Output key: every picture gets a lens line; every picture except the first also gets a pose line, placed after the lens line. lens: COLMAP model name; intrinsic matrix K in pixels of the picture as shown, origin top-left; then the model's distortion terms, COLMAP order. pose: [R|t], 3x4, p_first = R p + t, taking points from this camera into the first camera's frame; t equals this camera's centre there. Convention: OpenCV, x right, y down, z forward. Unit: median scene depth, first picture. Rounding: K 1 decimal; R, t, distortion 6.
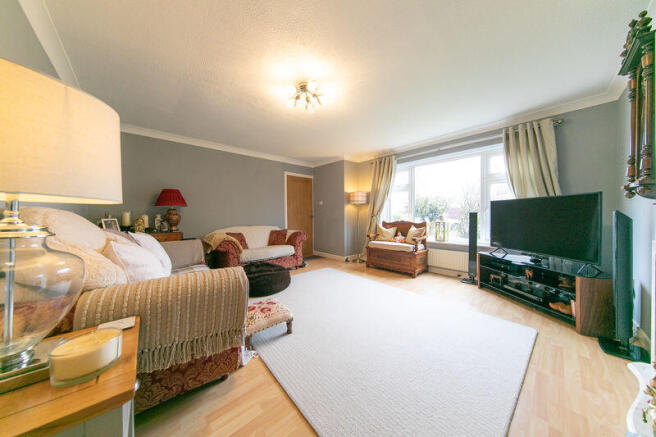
lens RADIAL K [[205.6, 0, 328.3], [0, 205.6, 217.1], [0, 0, 1]] dist [0.007464, -0.000136]
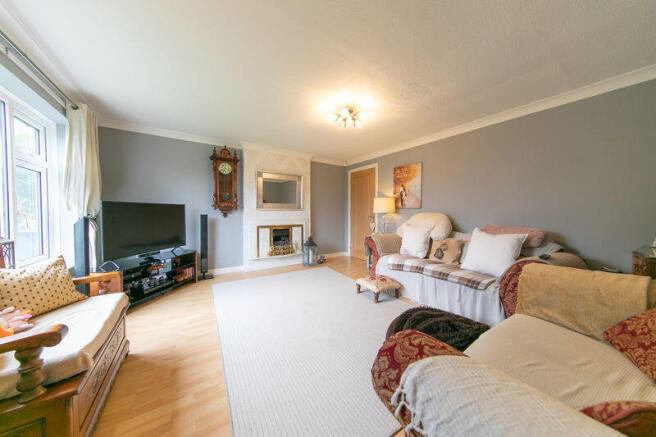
lens RADIAL K [[205.6, 0, 328.5], [0, 205.6, 219.3], [0, 0, 1]] dist [0.007464, -0.000136]
pose [[-0.992955, 0.000472, 0.118491, -0.118518], [0.002331, 0.999876, 0.015545, -0.019336], [-0.118469, 0.015712, -0.992833, 1.979997]]
